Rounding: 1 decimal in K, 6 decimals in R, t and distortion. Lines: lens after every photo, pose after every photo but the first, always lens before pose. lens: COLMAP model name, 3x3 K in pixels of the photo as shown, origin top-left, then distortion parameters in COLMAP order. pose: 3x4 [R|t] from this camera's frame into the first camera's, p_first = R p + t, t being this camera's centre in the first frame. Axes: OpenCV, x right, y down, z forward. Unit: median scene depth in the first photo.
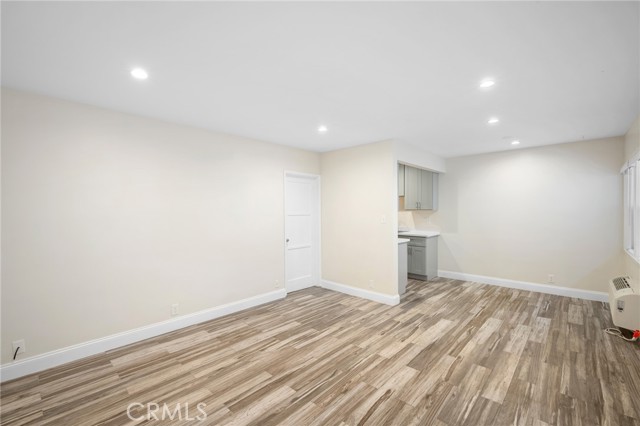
lens RADIAL K [[277.8, 0, 325.6], [0, 277.8, 211.4], [0, 0, 1]] dist [-0.000119, -0.000127]
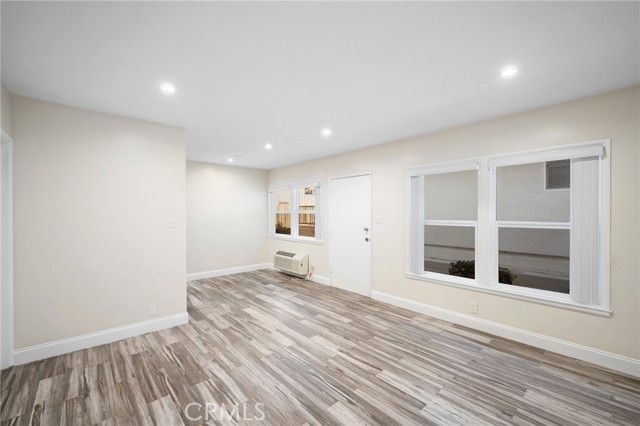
lens RADIAL K [[264.2, 0, 320.0], [0, 264.2, 213.0], [0, 0, 1]] dist [-0.000278, -0.000061]
pose [[0.103688, 0.006705, 0.994587, -0.718490], [0.004776, 0.999962, -0.007239, 0.010171], [-0.994598, 0.005501, 0.103652, 0.686488]]
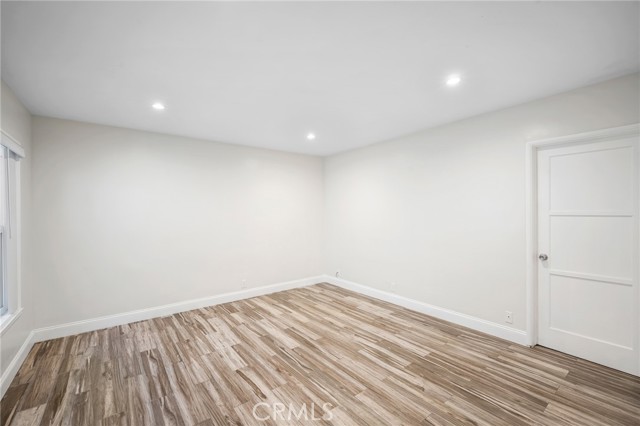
lens RADIAL K [[276.1, 0, 320.0], [0, 276.1, 213.0], [0, 0, 1]] dist [0.001500, 0.000120]
pose [[-0.181385, 0.013917, -0.983314, 0.803168], [0.005956, 0.999897, 0.013053, -0.001947], [0.983394, -0.003489, -0.181449, 0.973200]]
